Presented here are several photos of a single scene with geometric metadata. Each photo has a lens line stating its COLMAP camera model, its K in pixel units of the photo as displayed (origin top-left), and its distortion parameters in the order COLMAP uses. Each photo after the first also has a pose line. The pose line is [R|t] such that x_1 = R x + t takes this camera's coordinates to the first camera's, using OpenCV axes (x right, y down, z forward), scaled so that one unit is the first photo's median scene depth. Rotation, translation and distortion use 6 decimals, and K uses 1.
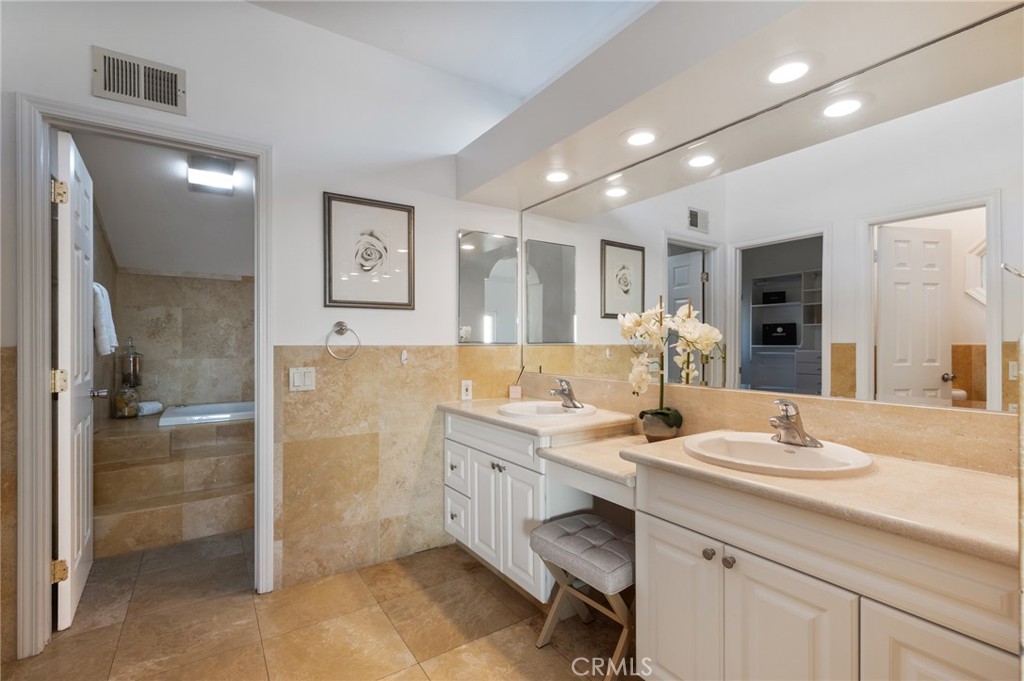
lens RADIAL K [[462.7, 0, 507.1], [0, 462.7, 339.4], [0, 0, 1]] dist [-0.000470, 0.000222]
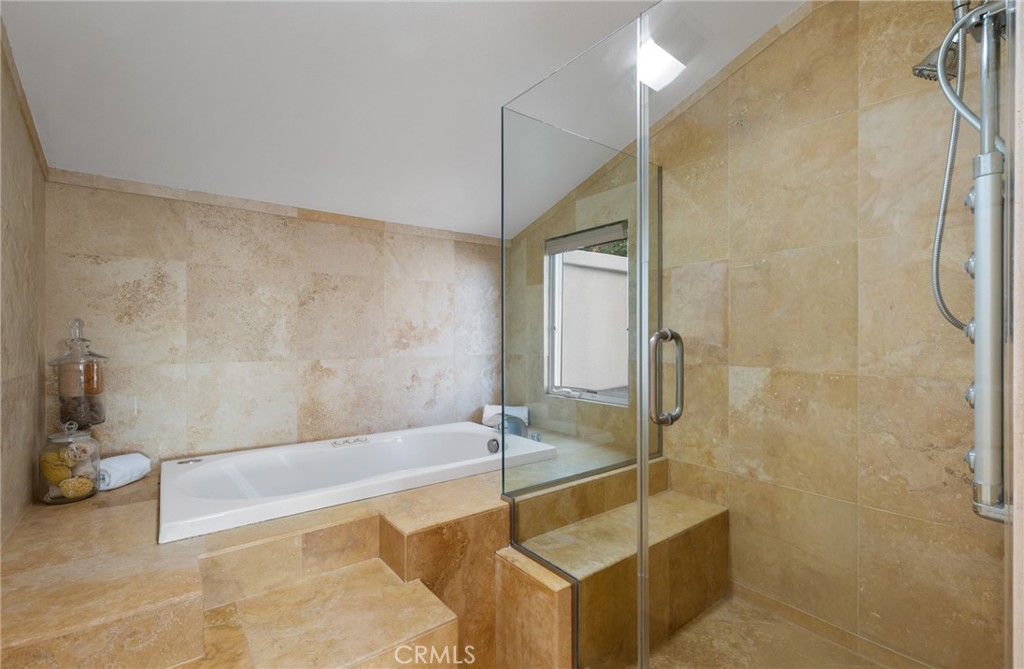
lens RADIAL K [[464.6, 0, 513.0], [0, 464.6, 335.7], [0, 0, 1]] dist [0.000979, 0.000321]
pose [[0.997286, 0.004379, 0.073492, -0.397159], [-0.005418, 0.999888, 0.013951, 0.002509], [-0.073423, -0.014311, 0.997198, 0.482595]]
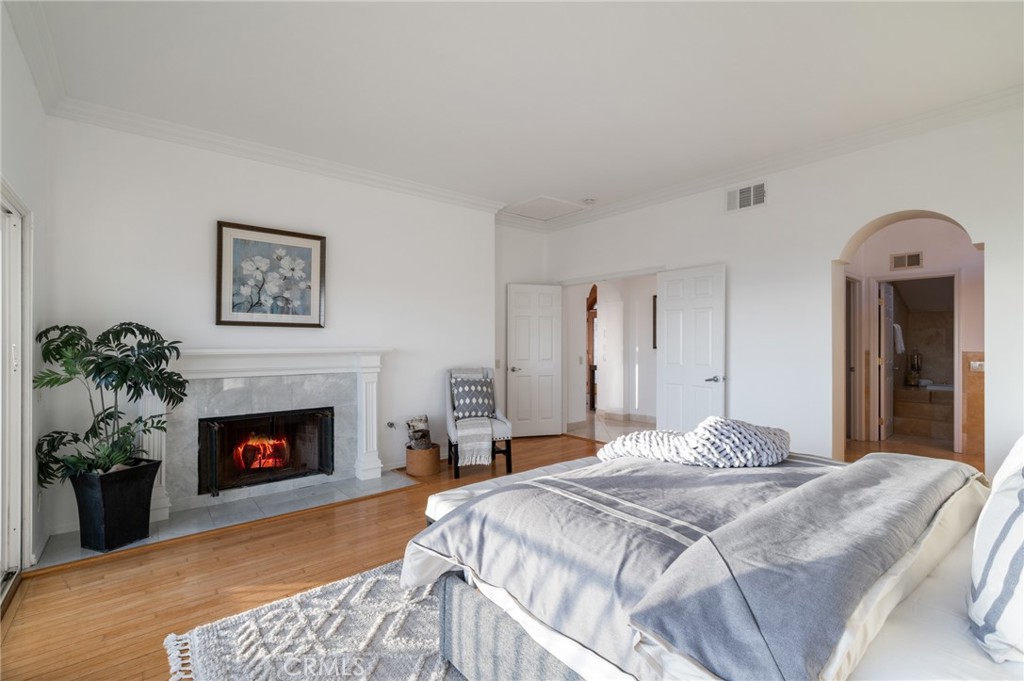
lens RADIAL K [[462.7, 0, 512.8], [0, 462.7, 339.0], [0, 0, 1]] dist [-0.000470, 0.000222]
pose [[0.124175, -0.000034, -0.992260, 0.870087], [0.000944, 1.000000, 0.000084, -0.031343], [0.992260, -0.000948, 0.124175, -0.885212]]
